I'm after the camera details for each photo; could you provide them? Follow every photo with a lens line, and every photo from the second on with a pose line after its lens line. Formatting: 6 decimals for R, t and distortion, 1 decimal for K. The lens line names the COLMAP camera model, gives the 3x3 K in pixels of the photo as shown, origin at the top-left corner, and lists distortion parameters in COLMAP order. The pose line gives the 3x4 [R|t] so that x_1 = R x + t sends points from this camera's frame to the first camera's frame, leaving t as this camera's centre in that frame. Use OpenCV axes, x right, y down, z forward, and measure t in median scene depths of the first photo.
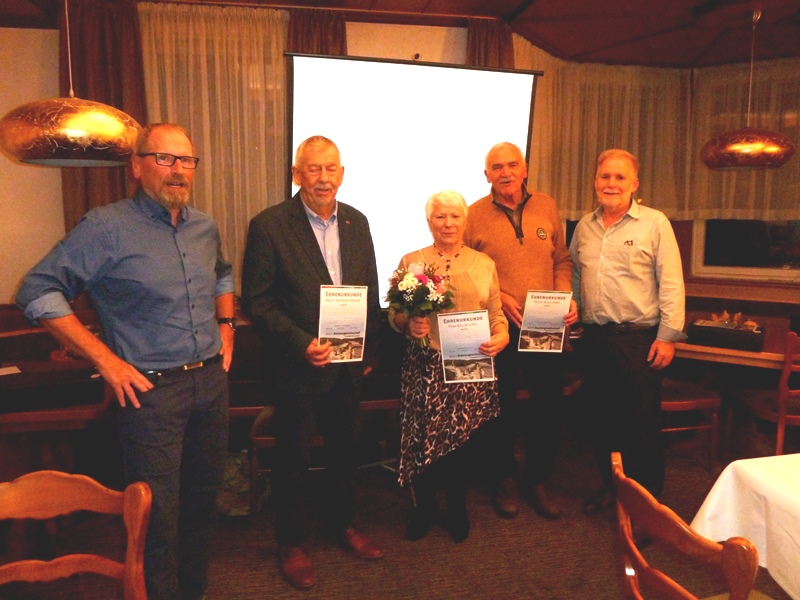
lens RADIAL K [[599.7, 0, 398.3], [0, 599.7, 292.7], [0, 0, 1]] dist [-0.018672, -0.004541]
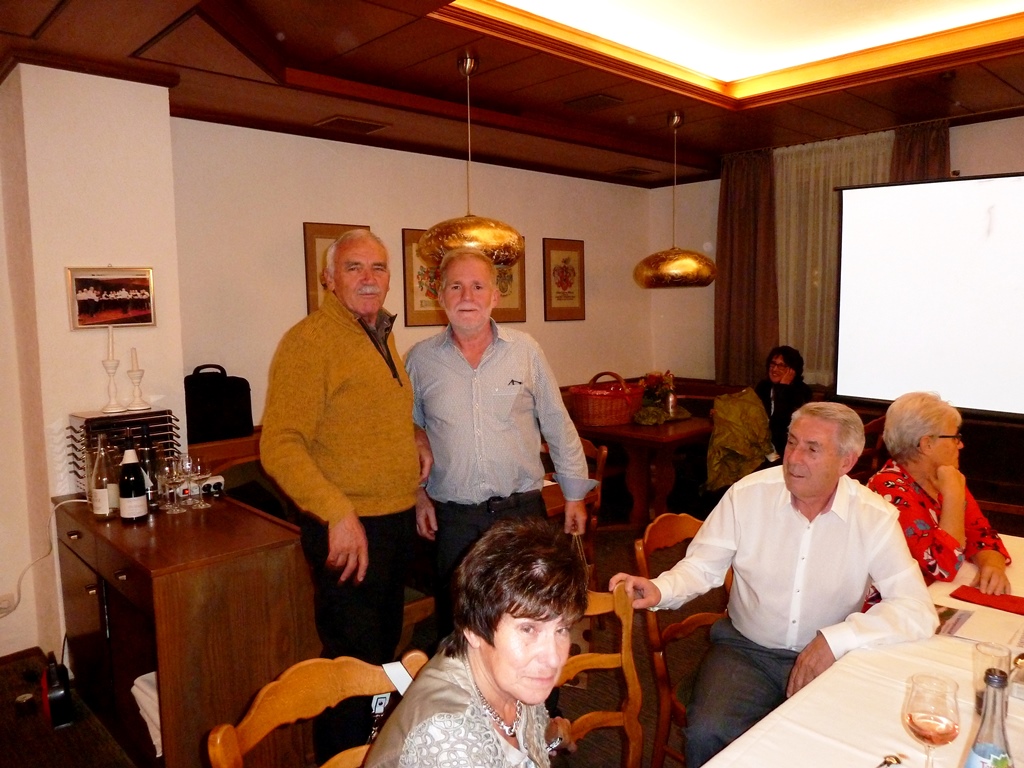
lens RADIAL K [[767.7, 0, 511.9], [0, 767.7, 385.2], [0, 0, 1]] dist [-0.018672, -0.004541]
pose [[0.542585, 0.084831, -0.835707, 0.658843], [-0.091187, 0.994956, 0.041792, -0.002174], [0.835037, 0.053529, 0.547584, -0.334628]]
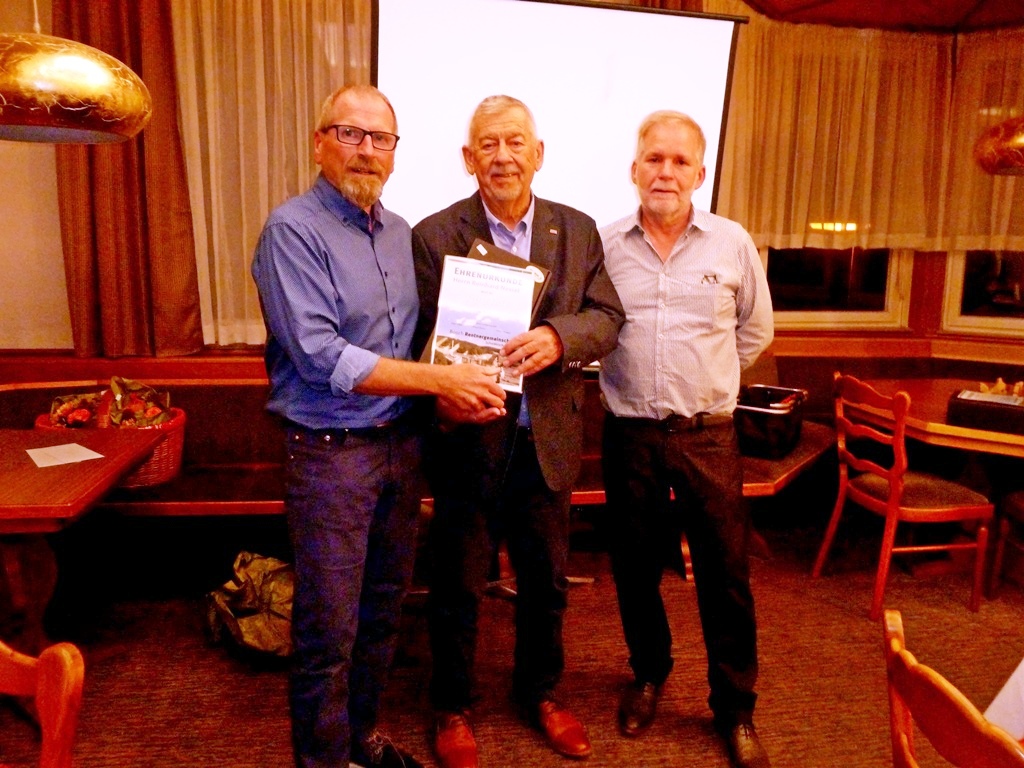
lens RADIAL K [[767.7, 0, 510.6], [0, 767.7, 380.6], [0, 0, 1]] dist [-0.018672, -0.004541]
pose [[0.999260, 0.020594, -0.032489, 0.008612], [-0.019258, 0.998978, 0.040902, 0.007874], [0.033298, -0.040246, 0.998635, 0.101293]]
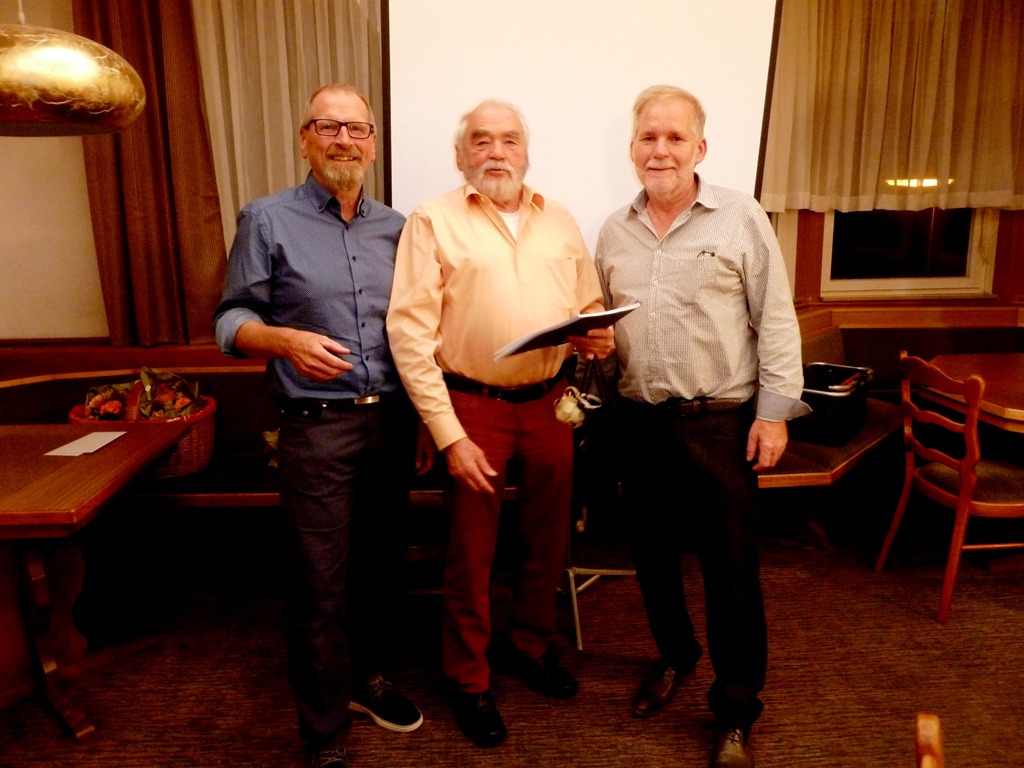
lens RADIAL K [[767.7, 0, 511.2], [0, 767.7, 378.7], [0, 0, 1]] dist [-0.018672, -0.004541]
pose [[0.992043, 0.012156, -0.125312, 0.049434], [-0.001090, 0.996120, 0.087997, -0.015371], [0.125895, -0.087161, 0.988207, 0.149520]]
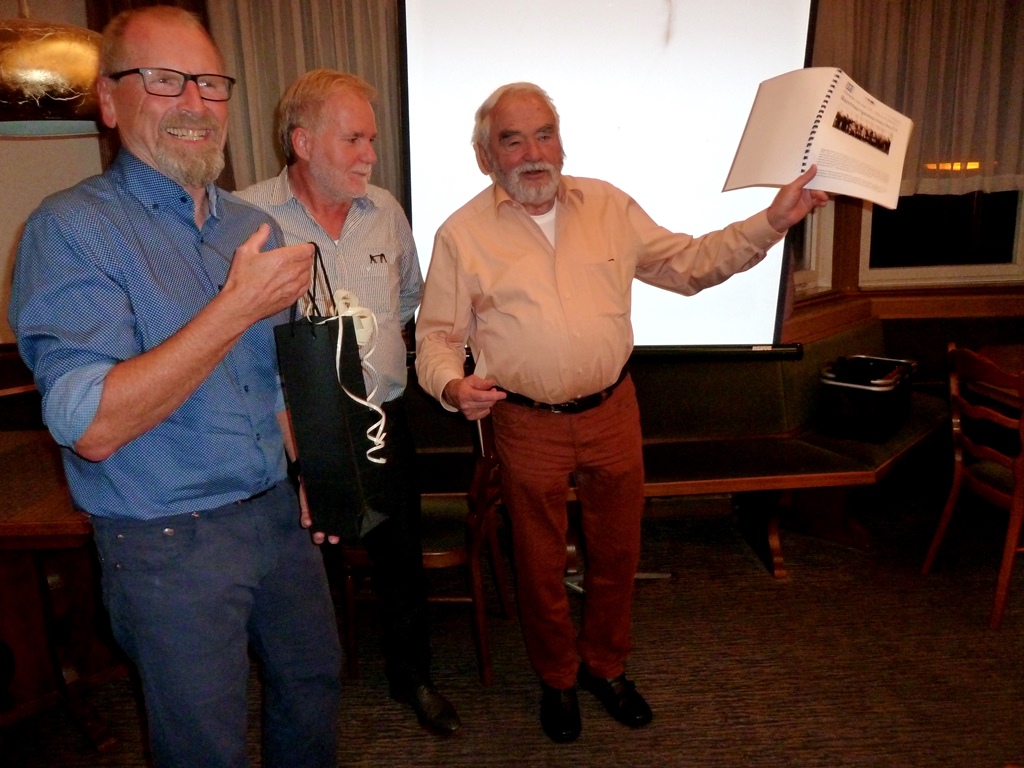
lens RADIAL K [[767.7, 0, 508.8], [0, 767.7, 378.9], [0, 0, 1]] dist [-0.018672, -0.004541]
pose [[0.986613, 0.002643, -0.163055, 0.046107], [0.013266, 0.995254, 0.096407, -0.017622], [0.162536, -0.097279, 0.981896, 0.176606]]
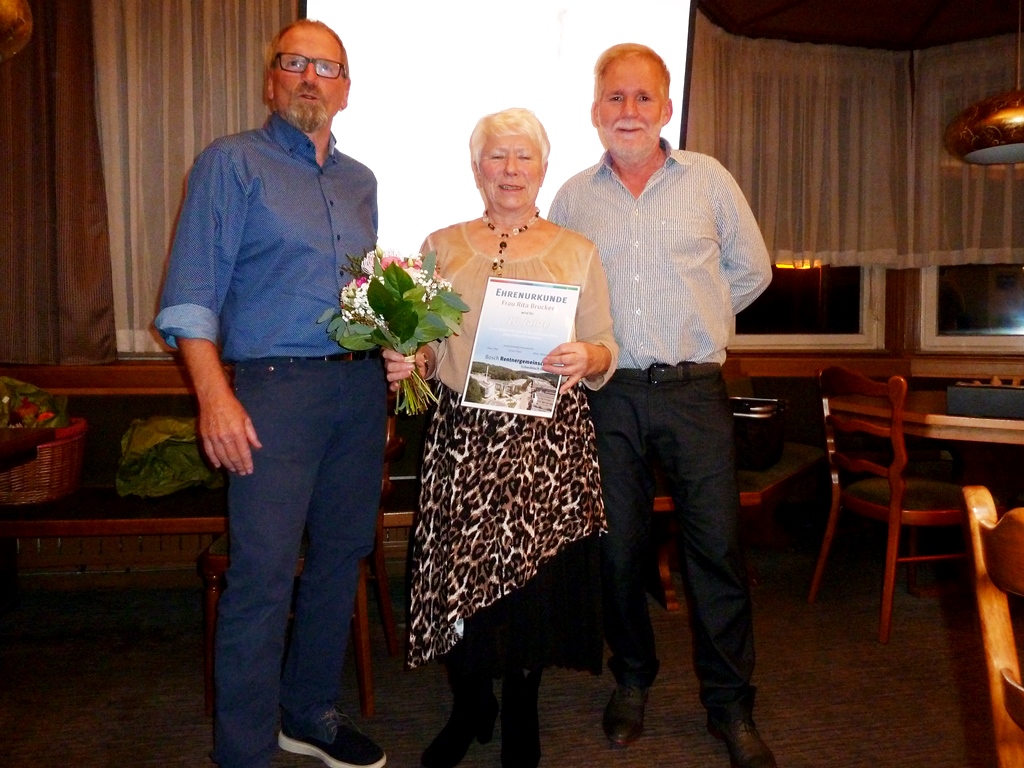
lens RADIAL K [[767.7, 0, 509.2], [0, 767.7, 375.7], [0, 0, 1]] dist [-0.018672, -0.004541]
pose [[0.999986, 0.001351, 0.005131, 0.024722], [-0.000972, 0.997329, -0.073028, 0.098005], [-0.005216, 0.073022, 0.997317, 0.200303]]
